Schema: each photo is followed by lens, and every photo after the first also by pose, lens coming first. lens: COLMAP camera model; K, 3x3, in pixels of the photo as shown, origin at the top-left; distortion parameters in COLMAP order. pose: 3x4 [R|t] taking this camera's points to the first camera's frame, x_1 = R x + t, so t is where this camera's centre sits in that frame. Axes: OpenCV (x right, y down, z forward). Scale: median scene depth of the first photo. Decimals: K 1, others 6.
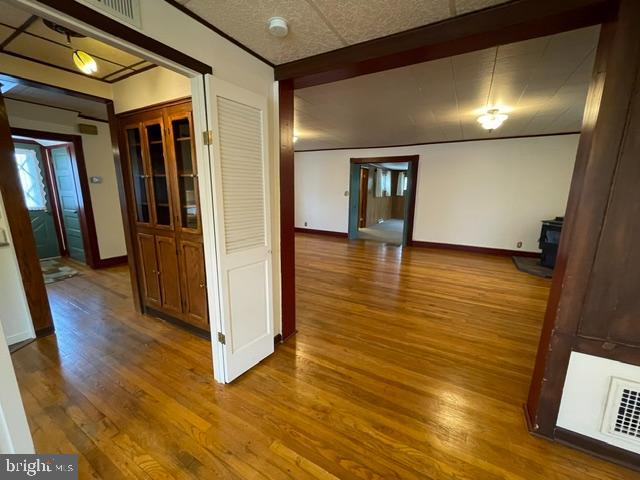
lens RADIAL K [[259.8, 0, 321.2], [0, 259.8, 240.5], [0, 0, 1]] dist [-0.002844, -0.000009]
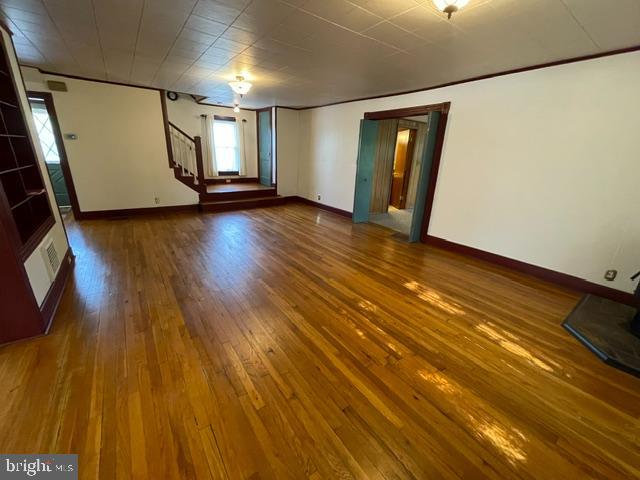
lens RADIAL K [[259.8, 0, 323.7], [0, 259.8, 240.6], [0, 0, 1]] dist [-0.002844, -0.000009]
pose [[0.911658, 0.155320, -0.380466, 0.424214], [-0.112584, 0.984800, 0.132262, -0.054068], [0.395226, -0.077743, 0.915288, 0.308368]]
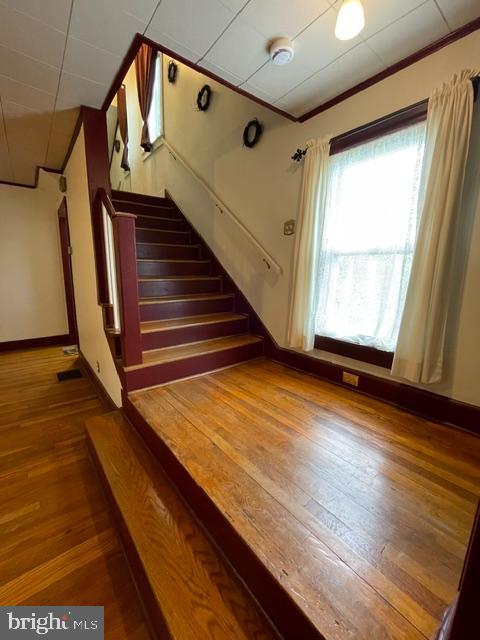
lens RADIAL K [[259.8, 0, 240.4], [0, 259.8, 320.0], [0, 0, 1]] dist [-0.002844, -0.000009]
pose [[-0.376637, 0.157534, -0.912868, -0.226141], [-0.216034, 0.943326, 0.251923, -0.255661], [0.900819, 0.292094, -0.321258, 1.335845]]
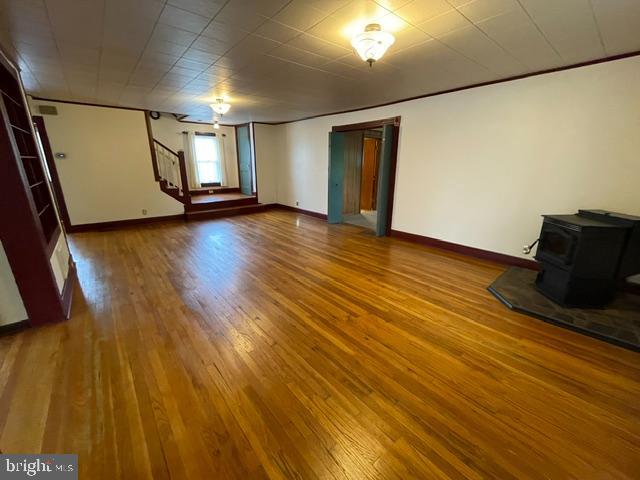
lens RADIAL K [[259.8, 0, 324.4], [0, 259.8, 240.9], [0, 0, 1]] dist [-0.002844, -0.000009]
pose [[0.940172, 0.092644, -0.327863, 0.490731], [-0.064706, 0.993358, 0.095143, -0.033802], [0.334500, -0.068236, 0.939922, 0.219311]]
